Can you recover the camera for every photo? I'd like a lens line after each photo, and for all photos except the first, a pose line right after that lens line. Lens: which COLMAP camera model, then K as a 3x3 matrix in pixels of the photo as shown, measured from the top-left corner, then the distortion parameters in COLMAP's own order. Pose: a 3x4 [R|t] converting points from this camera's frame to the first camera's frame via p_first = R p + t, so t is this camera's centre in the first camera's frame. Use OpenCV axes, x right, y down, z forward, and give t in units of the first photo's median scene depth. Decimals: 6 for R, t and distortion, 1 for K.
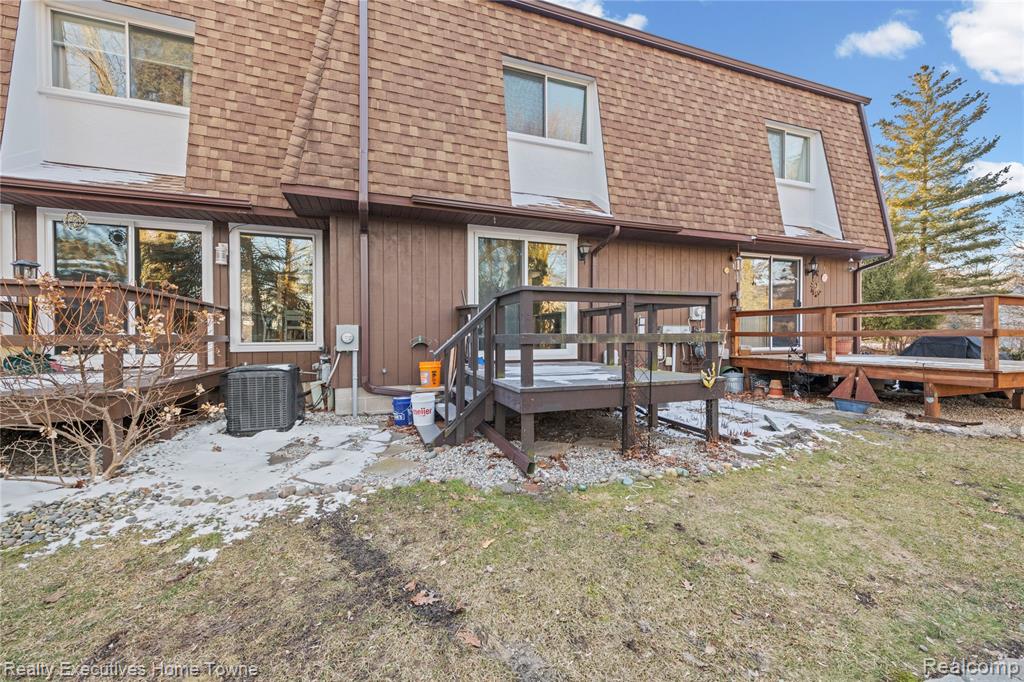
lens RADIAL K [[402.0, 0, 517.7], [0, 402.0, 337.2], [0, 0, 1]] dist [0.015492, -0.003564]
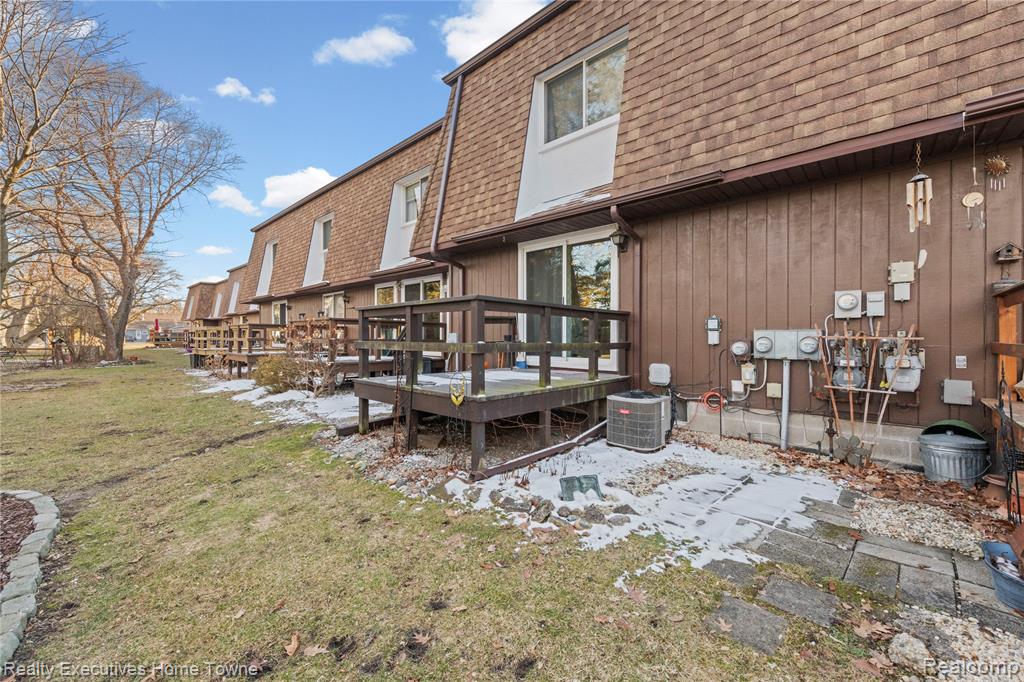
lens RADIAL K [[402.0, 0, 517.7], [0, 402.0, 337.2], [0, 0, 1]] dist [0.015492, -0.003564]
pose [[0.463258, 0.005043, -0.886209, 0.925737], [-0.011548, 0.999933, -0.000346, -0.016859], [0.886148, 0.010395, 0.463285, 0.501599]]
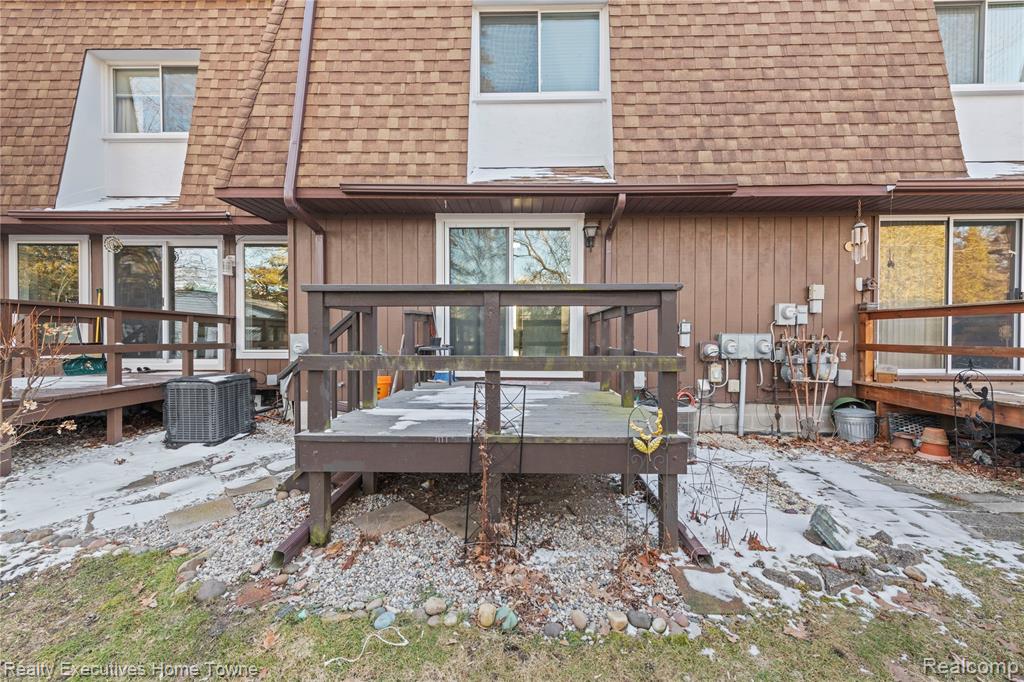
lens RADIAL K [[403.7, 0, 516.4], [0, 403.7, 338.6], [0, 0, 1]] dist [0.015672, -0.004138]
pose [[0.931491, 0.008270, -0.363670, 0.359216], [-0.007782, 0.999966, 0.002807, -0.024545], [0.363681, 0.000216, 0.931524, 0.289805]]
